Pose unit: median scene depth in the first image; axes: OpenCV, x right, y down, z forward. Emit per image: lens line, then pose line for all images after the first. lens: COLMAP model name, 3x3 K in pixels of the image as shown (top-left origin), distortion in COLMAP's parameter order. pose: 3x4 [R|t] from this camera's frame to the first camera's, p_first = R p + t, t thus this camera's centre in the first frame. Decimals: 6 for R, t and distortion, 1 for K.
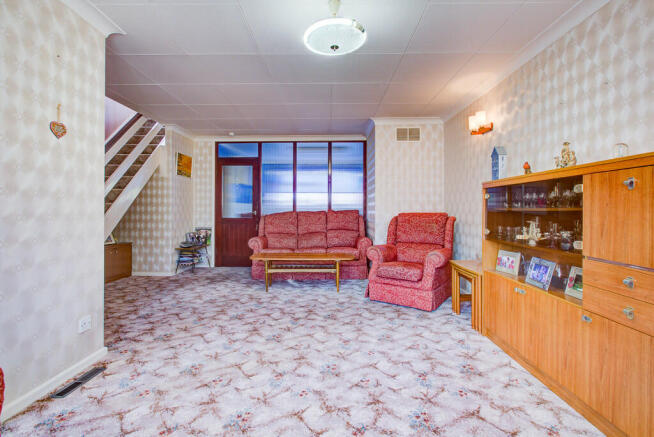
lens RADIAL K [[301.4, 0, 329.4], [0, 301.4, 219.6], [0, 0, 1]] dist [-0.002470, 0.000810]
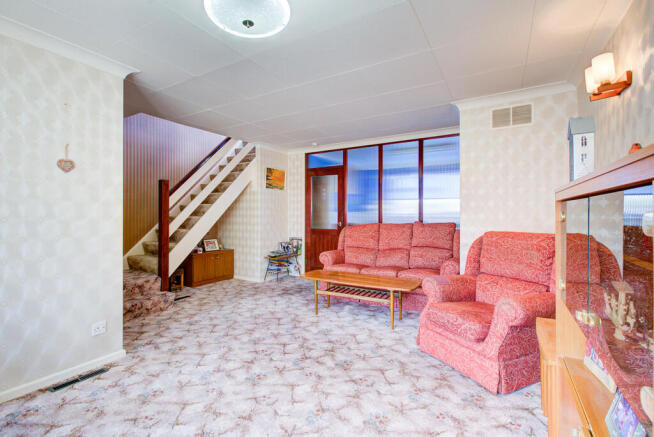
lens RADIAL K [[301.4, 0, 329.4], [0, 301.4, 219.6], [0, 0, 1]] dist [-0.002470, 0.000810]
pose [[0.865117, 0.007612, -0.501512, 0.256337], [-0.013576, 0.999874, -0.008242, -0.035998], [0.501386, 0.013939, 0.865111, 0.206102]]
